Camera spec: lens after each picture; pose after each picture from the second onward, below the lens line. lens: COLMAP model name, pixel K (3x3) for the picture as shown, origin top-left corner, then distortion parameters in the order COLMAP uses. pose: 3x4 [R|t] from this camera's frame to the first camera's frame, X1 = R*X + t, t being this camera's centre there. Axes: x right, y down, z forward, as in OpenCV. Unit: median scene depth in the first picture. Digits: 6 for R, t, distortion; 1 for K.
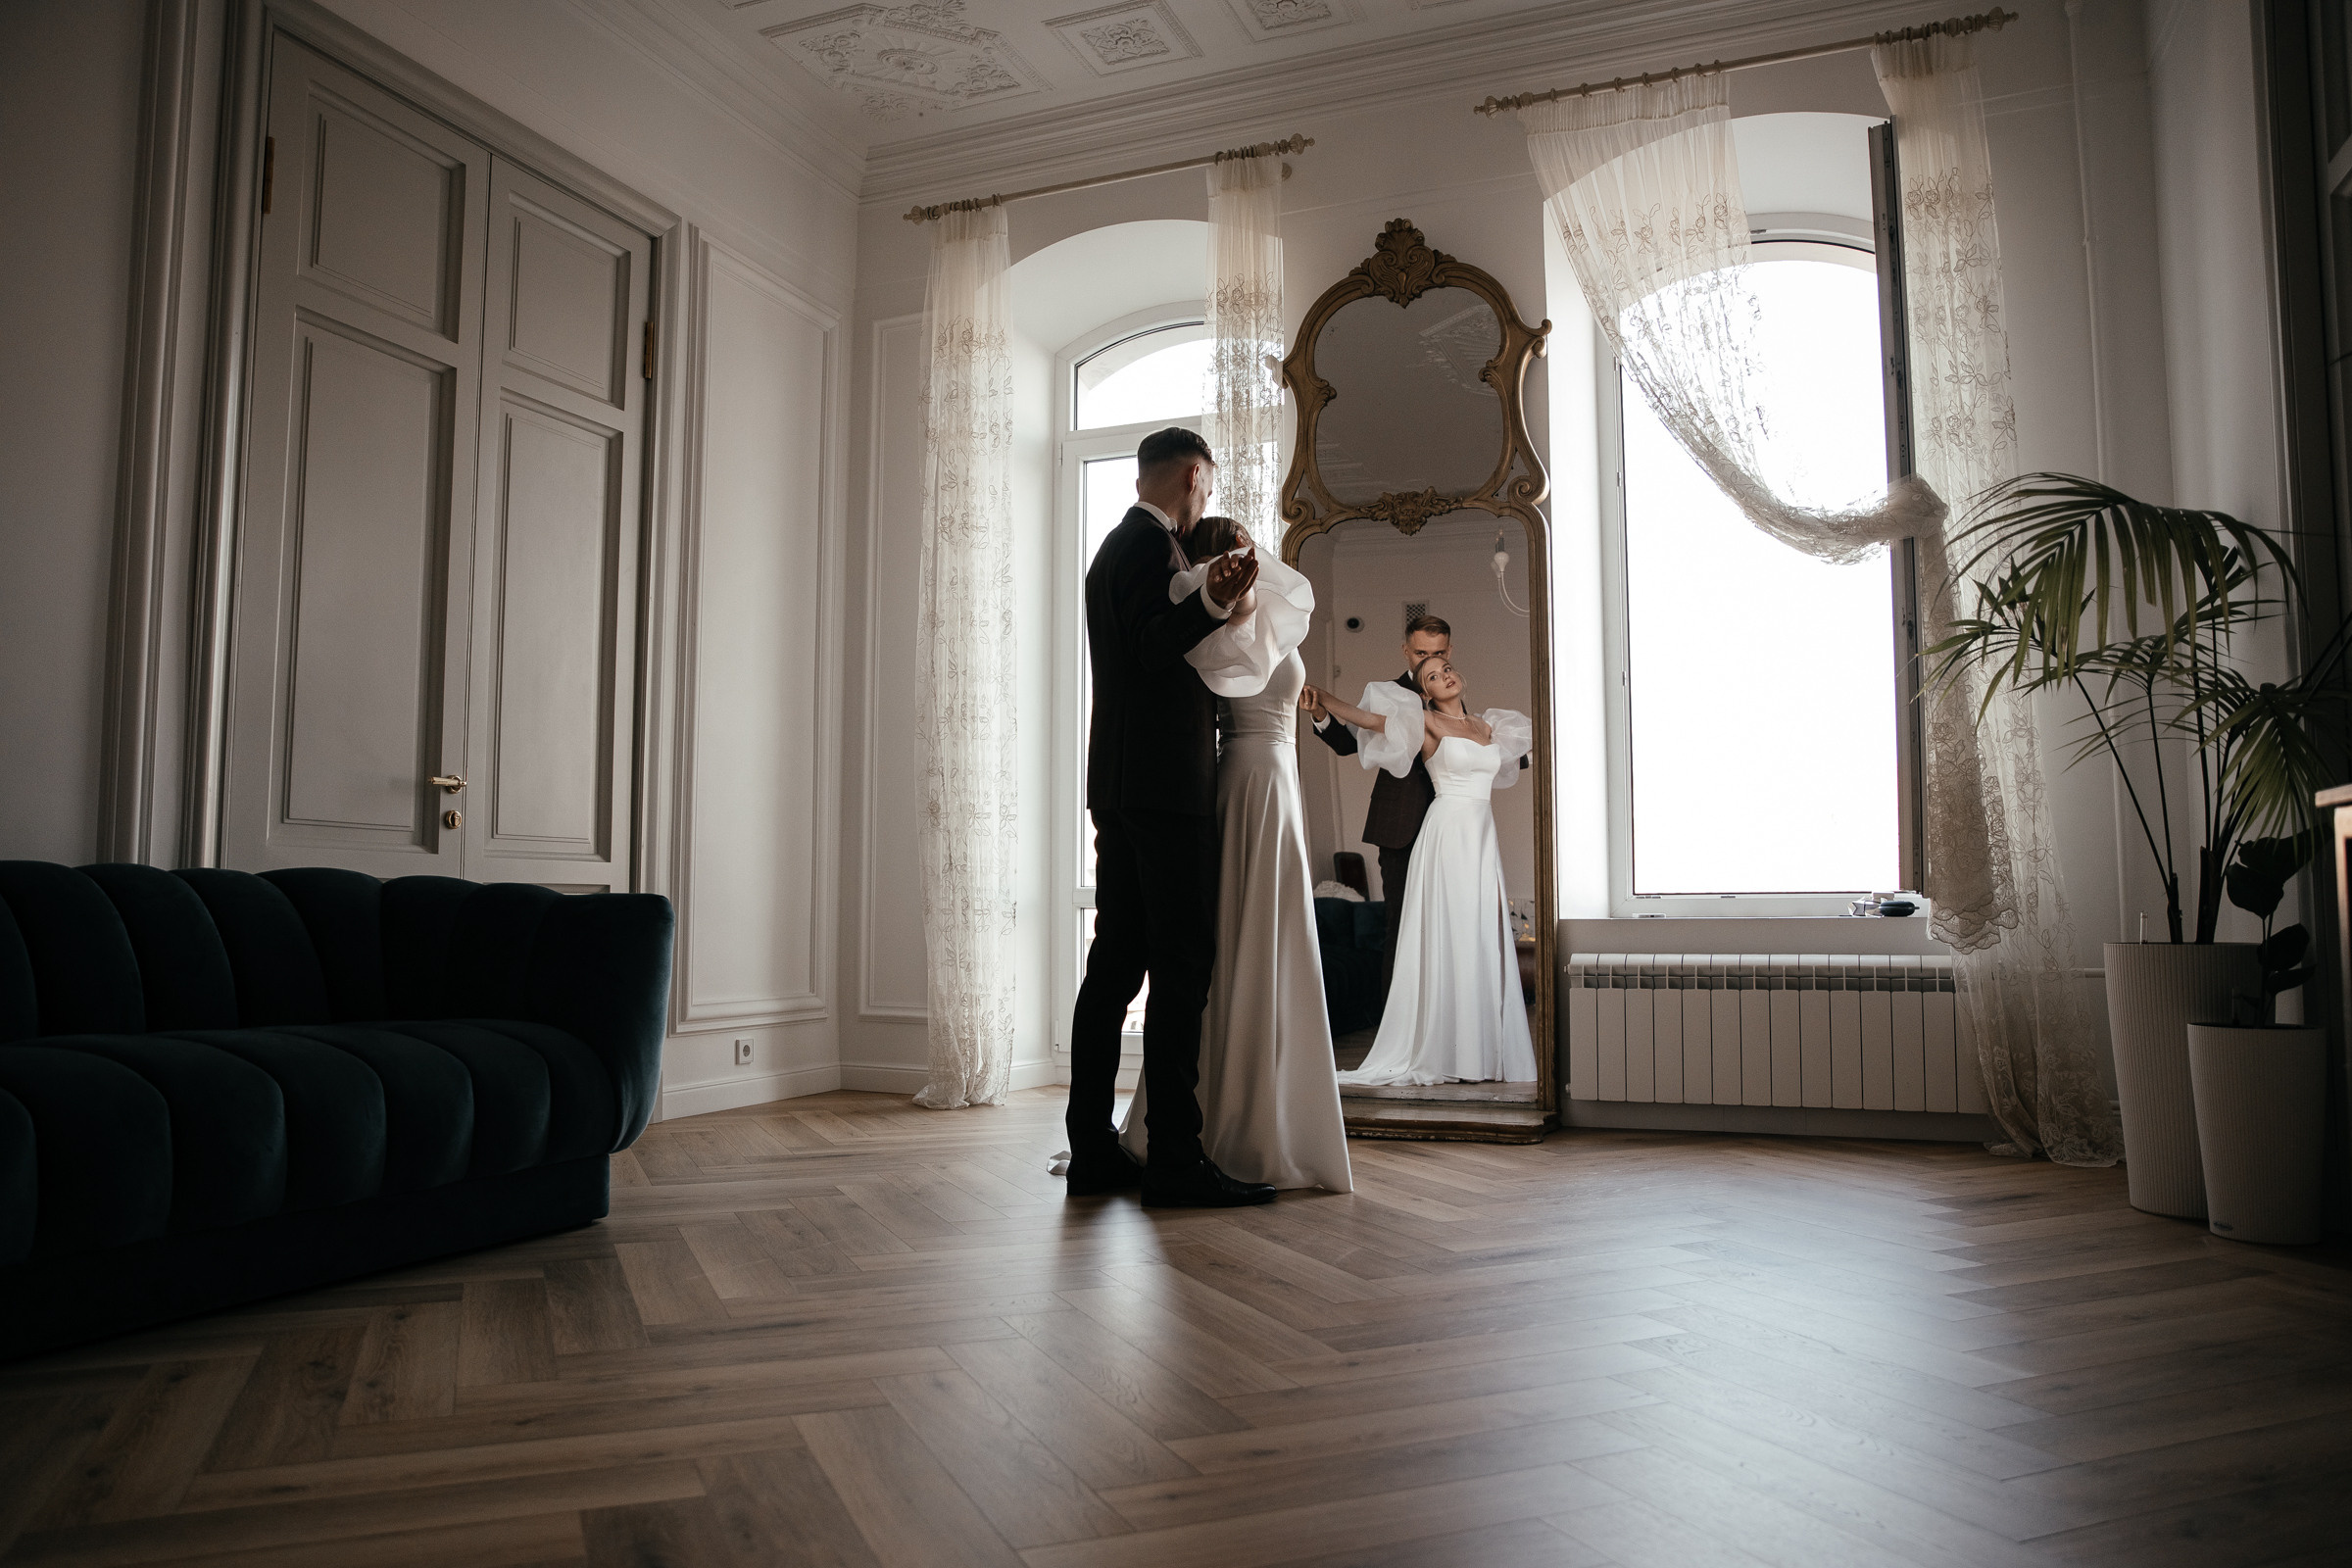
lens RADIAL K [[1588.3, 0, 1176.0], [0, 1588.3, 784.0], [0, 0, 1]] dist [-0.086388, 0.055153]
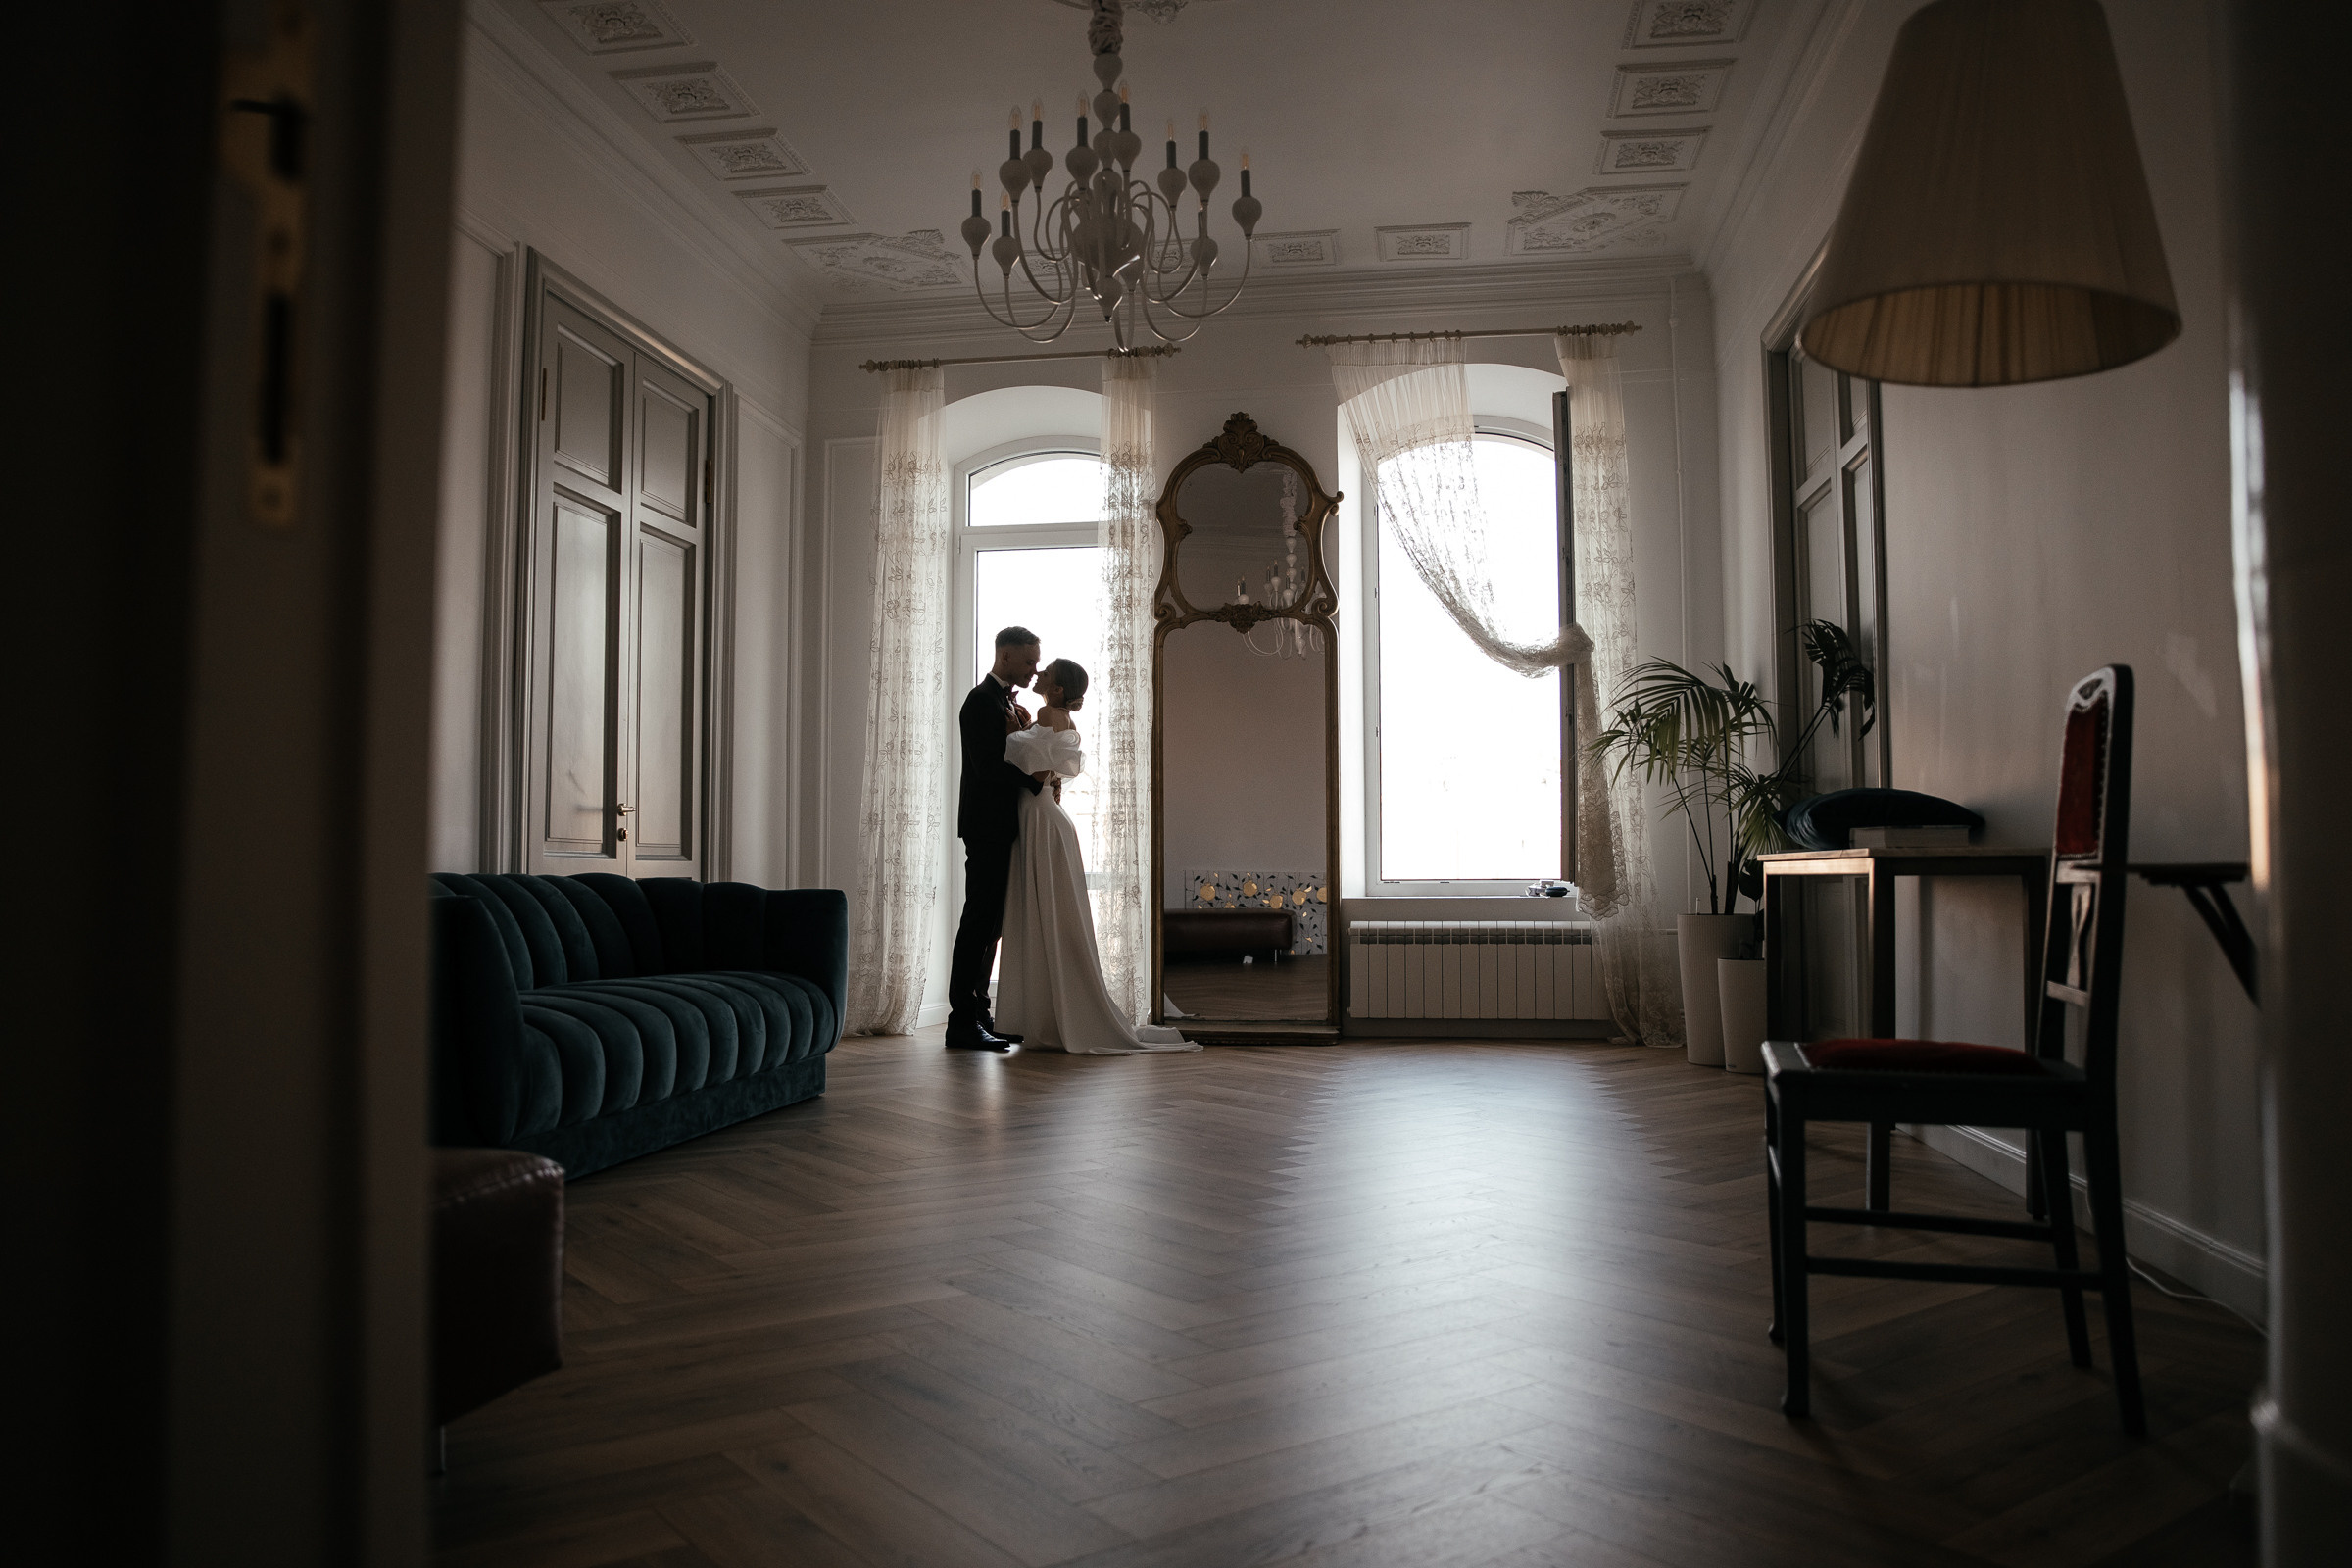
lens RADIAL K [[1588.3, 0, 1176.0], [0, 1588.3, 784.0], [0, 0, 1]] dist [-0.086388, 0.055153]
pose [[0.974068, 0.010925, 0.225994, -0.278299], [-0.015679, 0.999692, 0.019255, -0.054629], [-0.225714, -0.022299, 0.973938, -0.469347]]
